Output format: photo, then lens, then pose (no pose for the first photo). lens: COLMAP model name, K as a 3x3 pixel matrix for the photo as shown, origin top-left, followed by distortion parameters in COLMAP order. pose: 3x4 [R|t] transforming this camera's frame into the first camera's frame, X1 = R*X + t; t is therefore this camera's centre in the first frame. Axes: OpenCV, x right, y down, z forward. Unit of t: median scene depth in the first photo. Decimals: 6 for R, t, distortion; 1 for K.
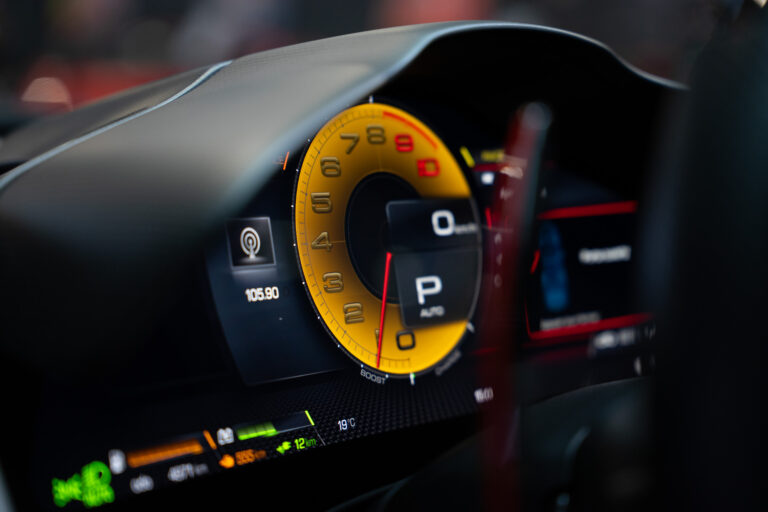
lens RADIAL K [[1481.4, 0, 383.4], [0, 1481.4, 255.4], [0, 0, 1]] dist [0.417576, 0.000000]
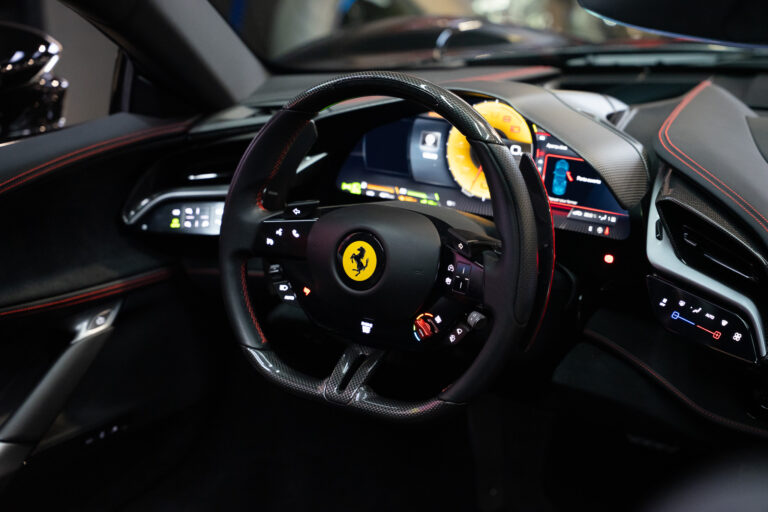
lens RADIAL K [[1481.4, 0, 386.9], [0, 1481.4, 255.7], [0, 0, 1]] dist [0.417576, 0.000000]
pose [[0.165229, 0.285096, -0.944150, 2.843906], [-0.099102, 0.957262, 0.271712, -0.599010], [0.981263, 0.048673, 0.186421, 0.275322]]
